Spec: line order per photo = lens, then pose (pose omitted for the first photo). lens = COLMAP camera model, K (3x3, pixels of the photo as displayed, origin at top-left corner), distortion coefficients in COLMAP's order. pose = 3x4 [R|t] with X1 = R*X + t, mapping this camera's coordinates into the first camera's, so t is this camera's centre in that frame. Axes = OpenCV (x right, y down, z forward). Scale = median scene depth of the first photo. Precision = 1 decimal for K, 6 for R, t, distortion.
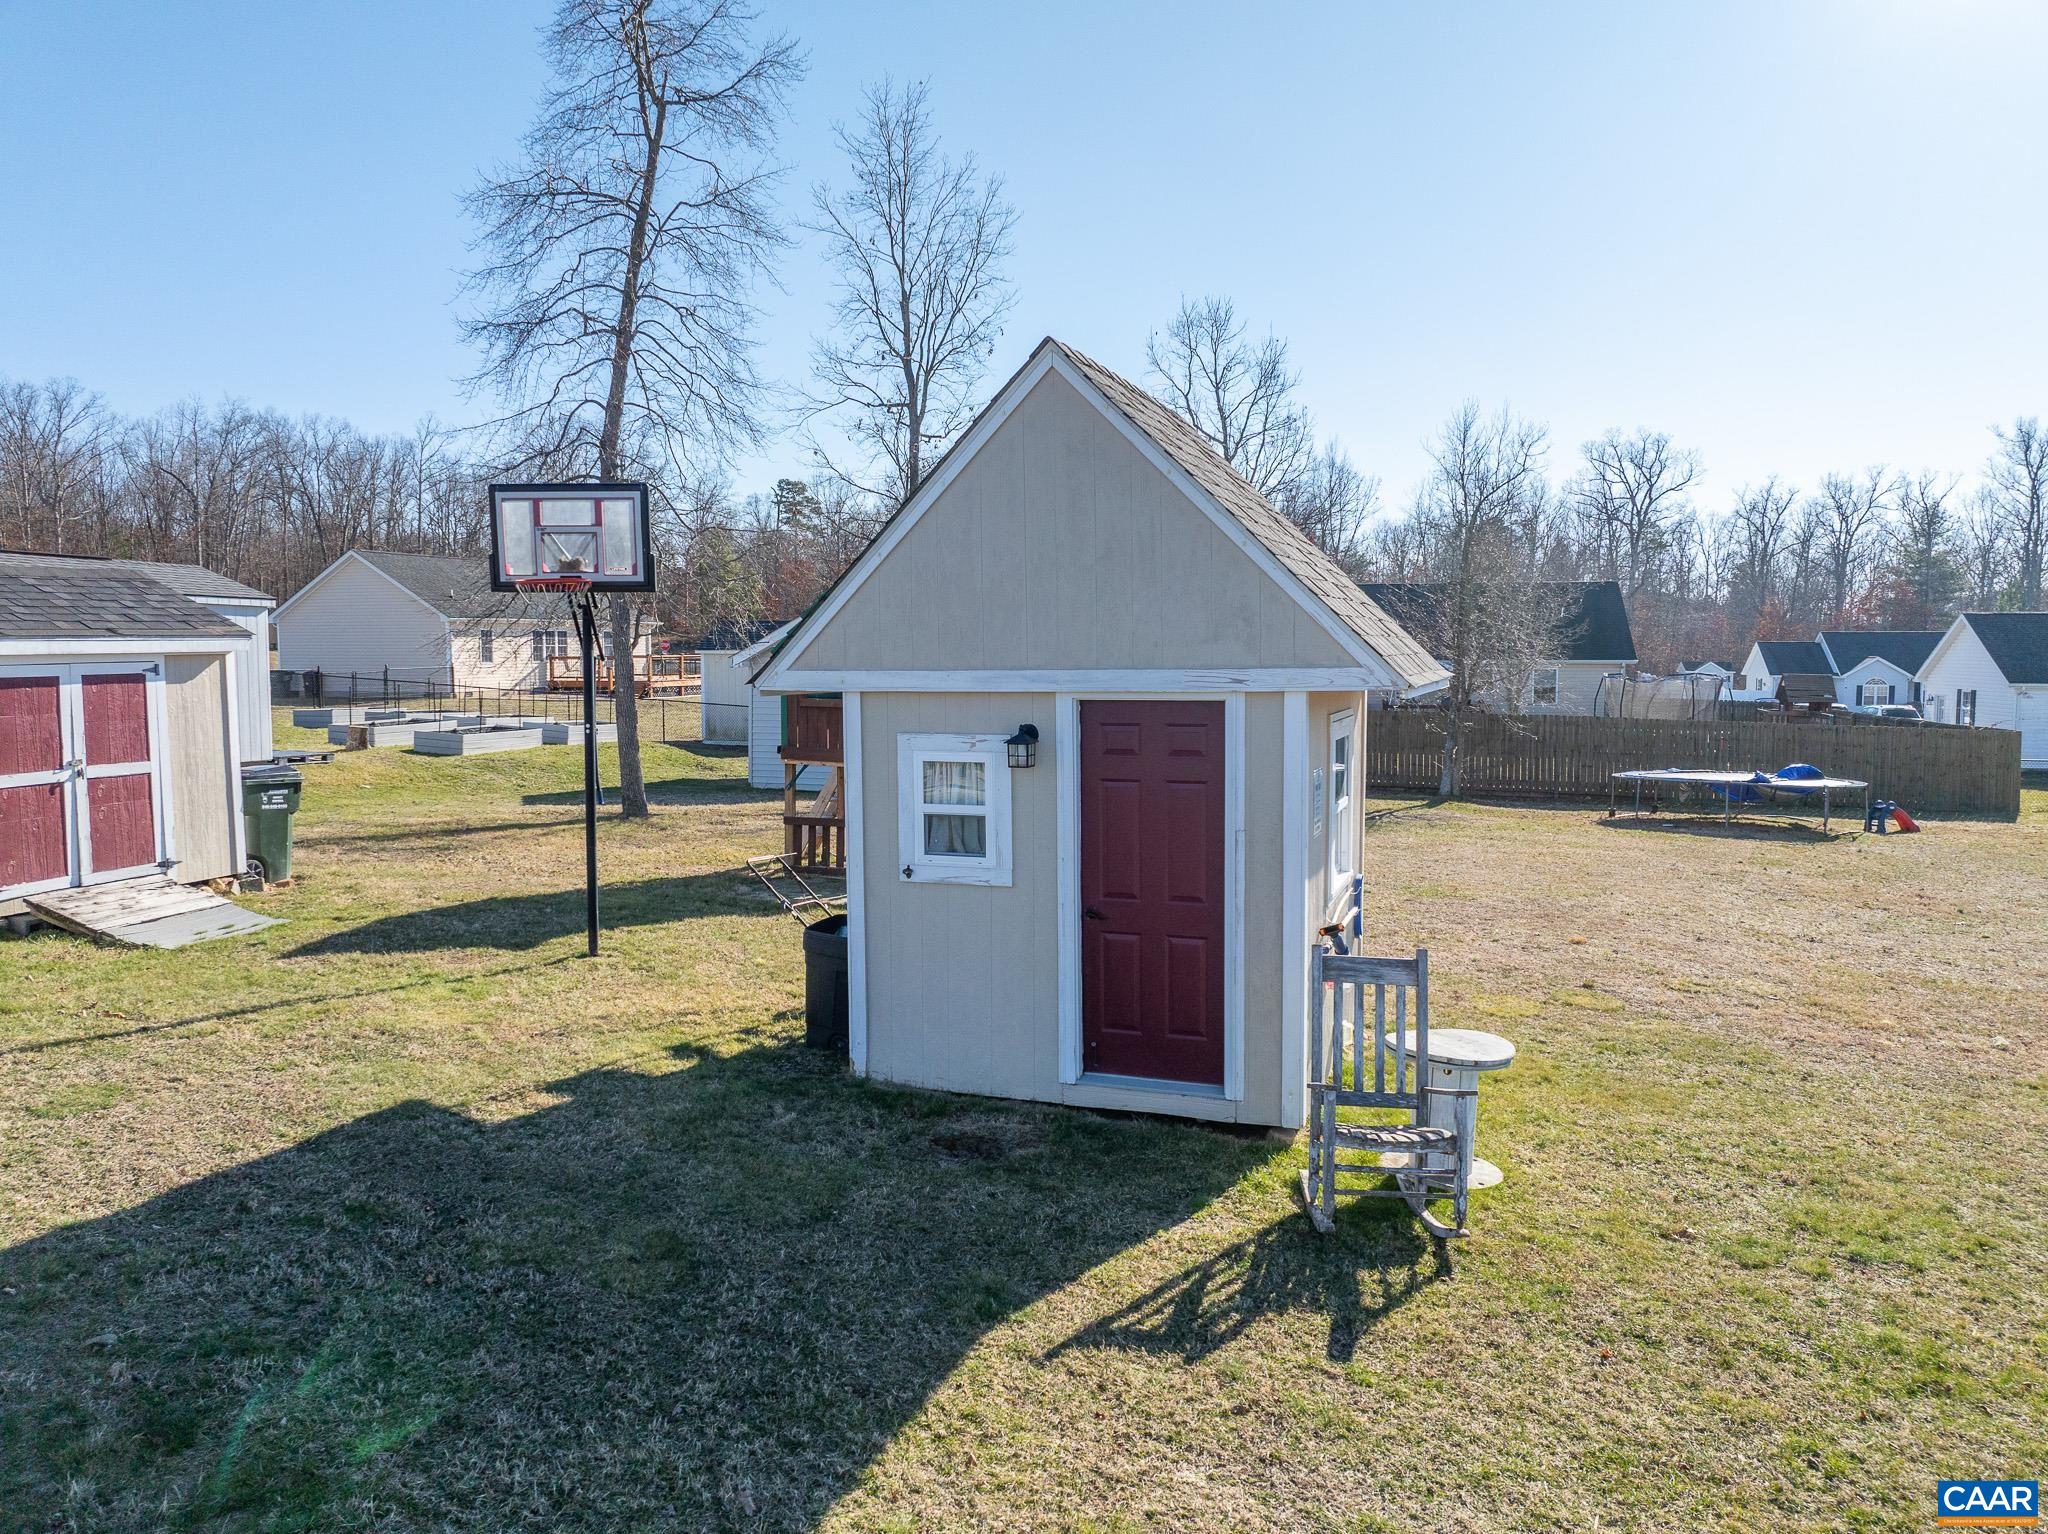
lens RADIAL K [[1430.1, 0, 1024.0], [0, 1430.1, 767.0], [0, 0, 1]] dist [-0.050863, 0.024630]
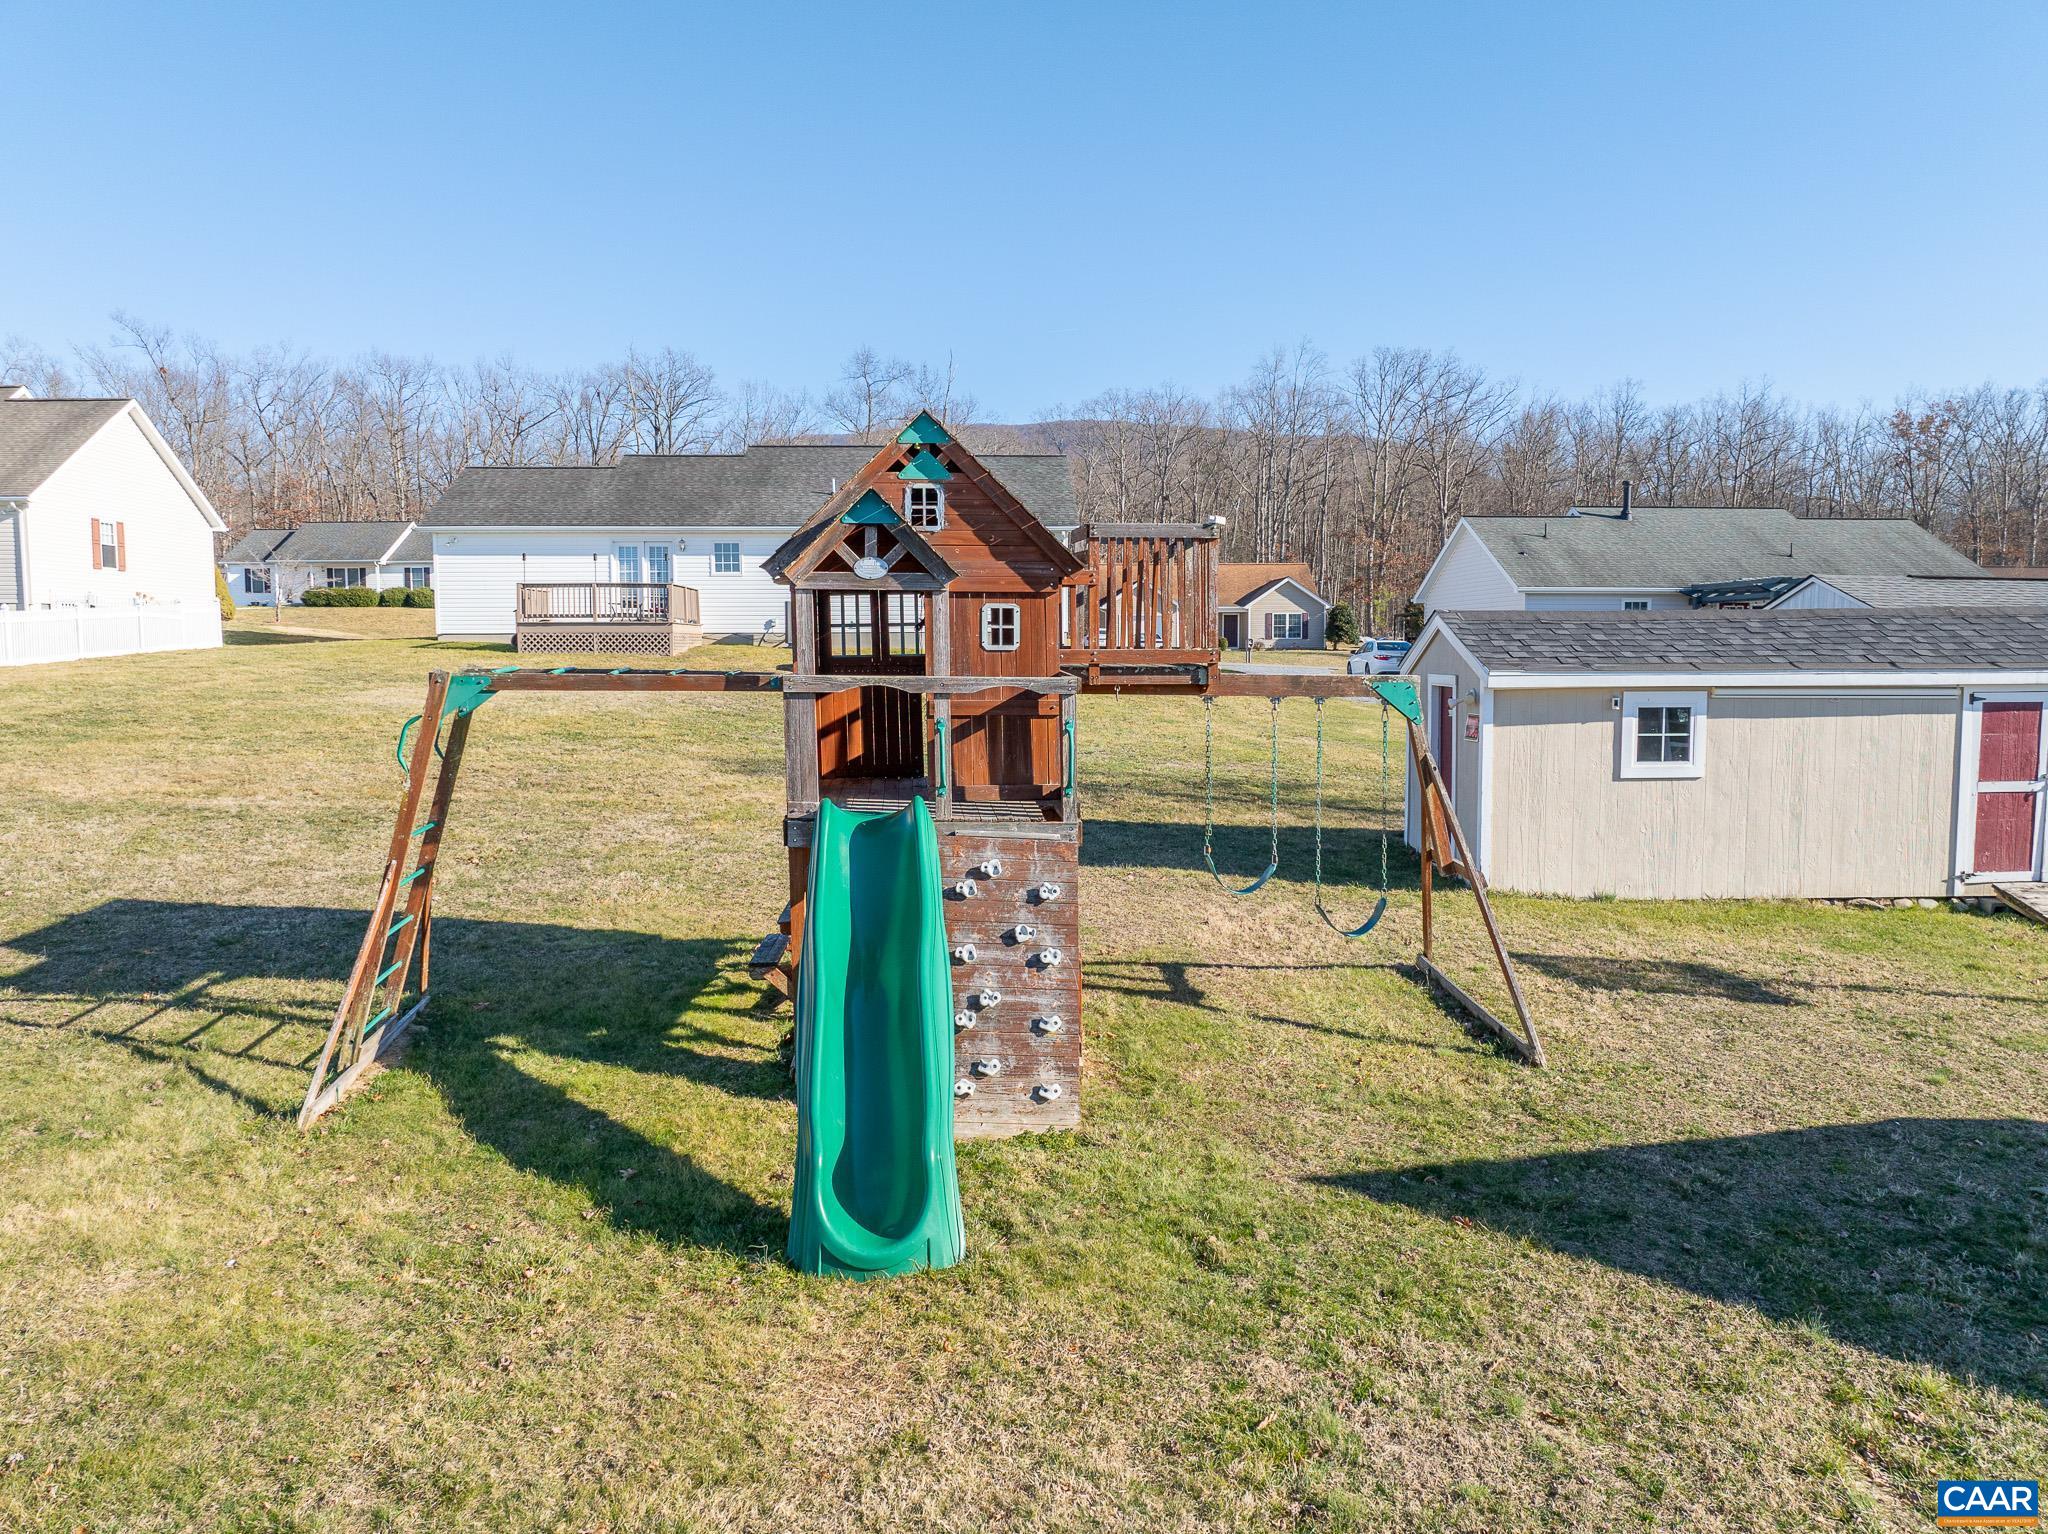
lens RADIAL K [[1433.9, 0, 1024.7], [0, 1433.9, 774.8], [0, 0, 1]] dist [-0.063638, 0.033008]
pose [[0.346275, 0.082875, -0.934465, 0.116560], [-0.075740, 0.995308, 0.060205, -0.009612], [0.935071, 0.049929, 0.350927, -0.205097]]
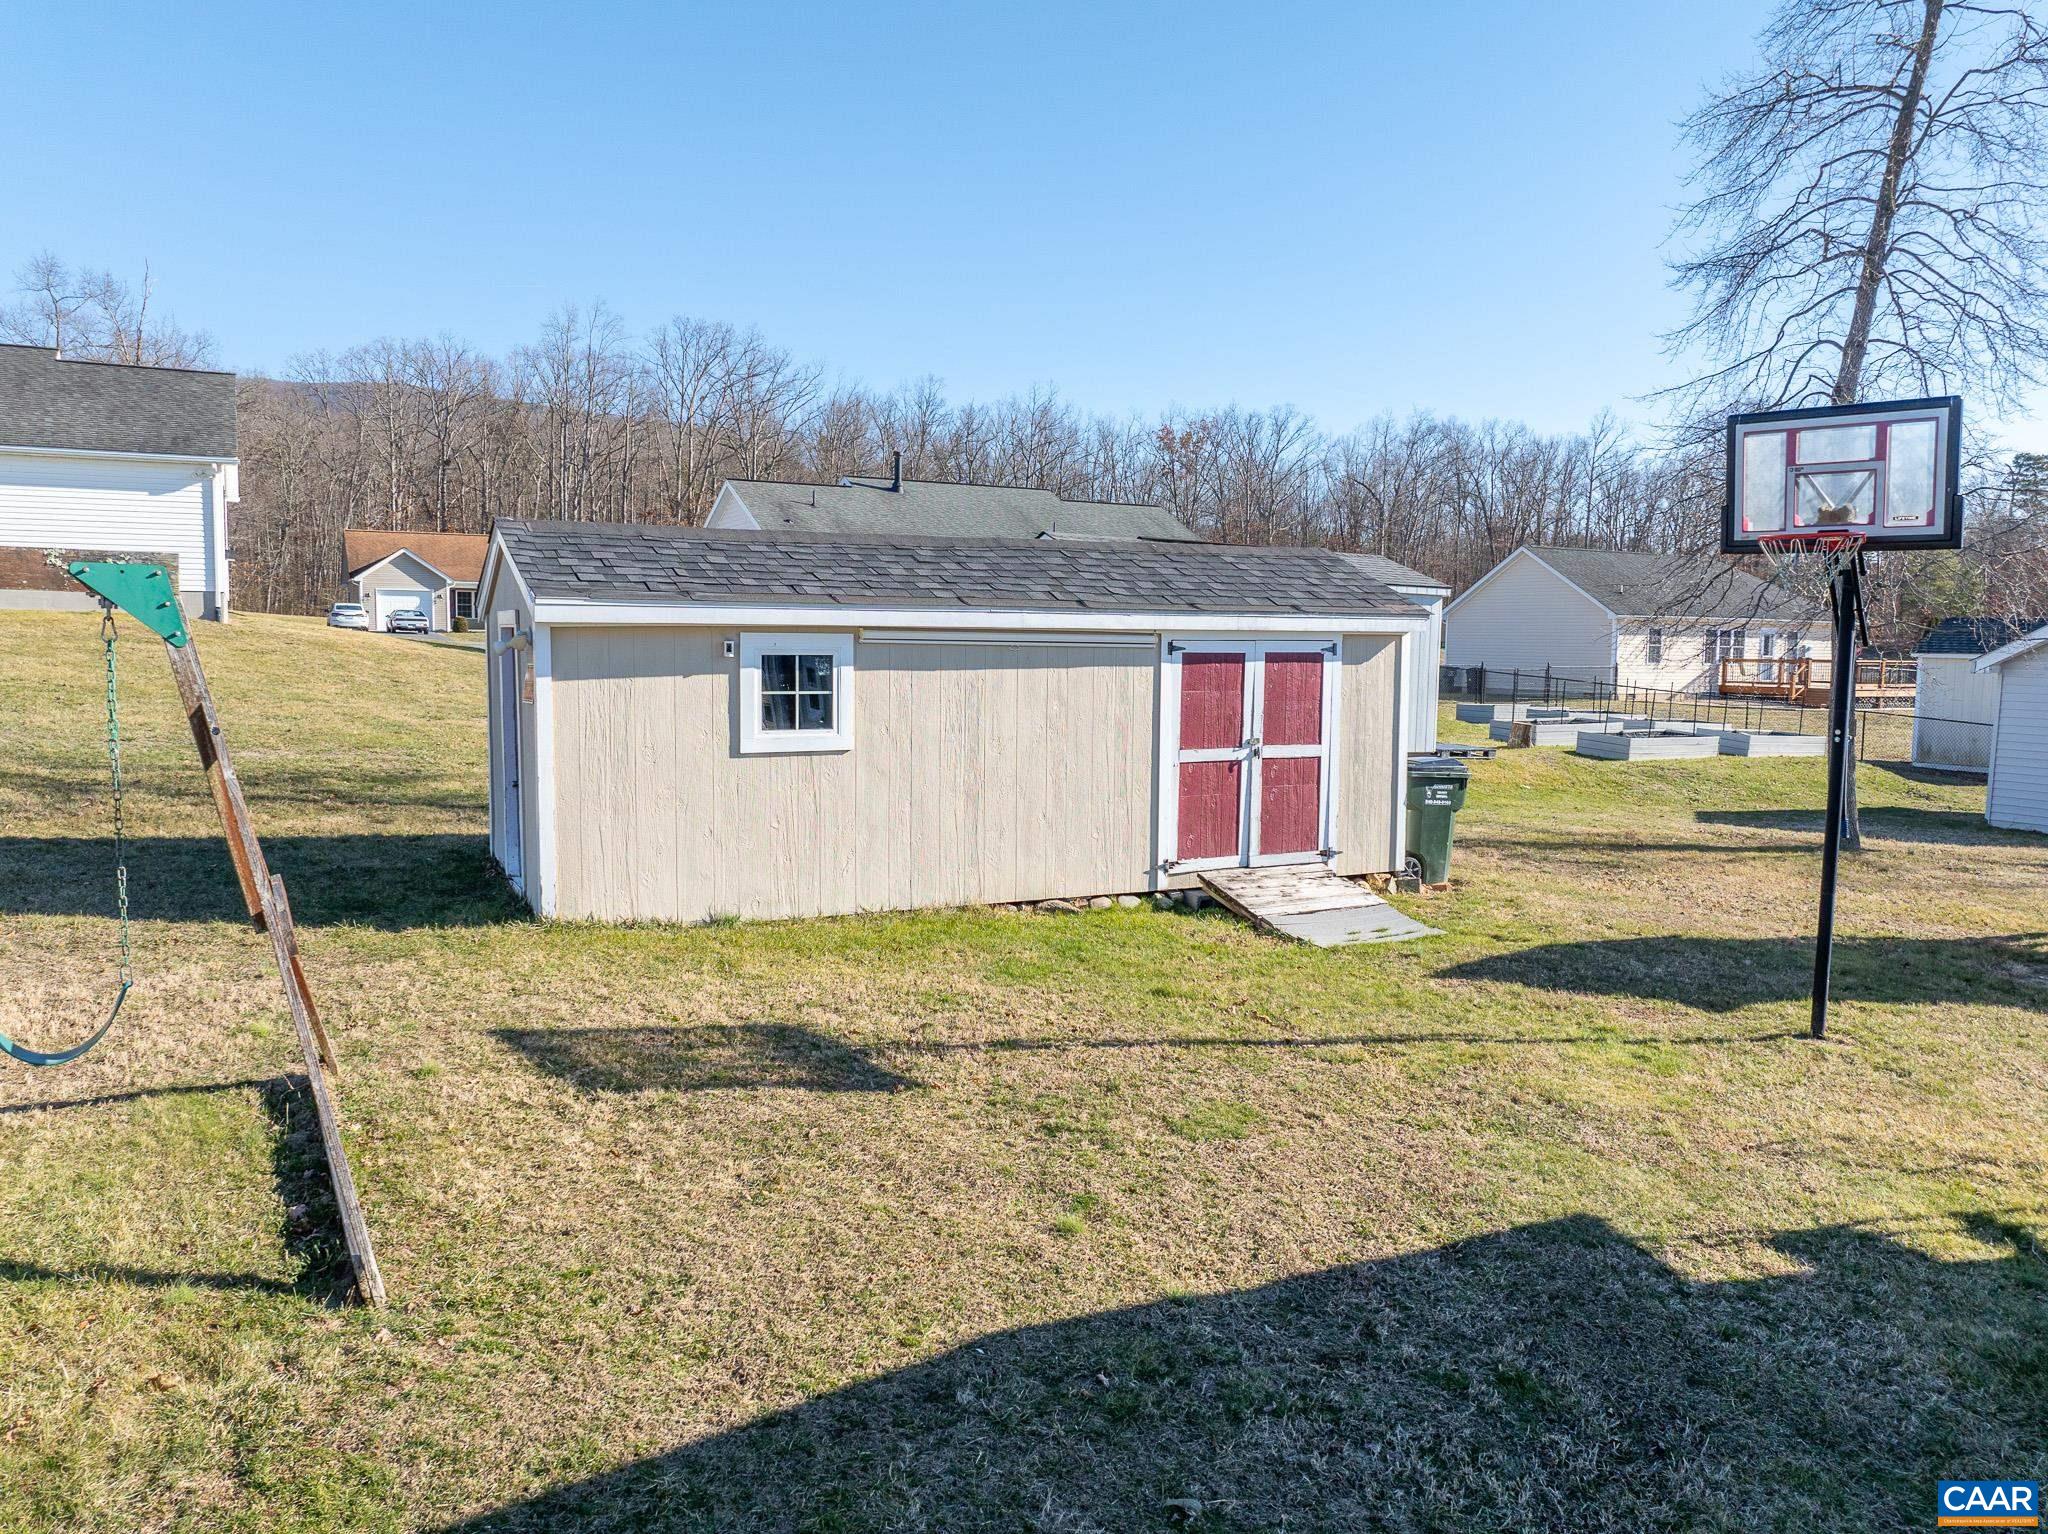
lens RADIAL K [[1455.5, 0, 1024.0], [0, 1455.5, 767.0], [0, 0, 1]] dist [-0.009107, -0.035699]
pose [[0.721803, 0.068977, -0.688653, -0.088568], [-0.071554, 0.997126, 0.024876, 0.000946], [0.688390, 0.031321, 0.724664, 0.151404]]
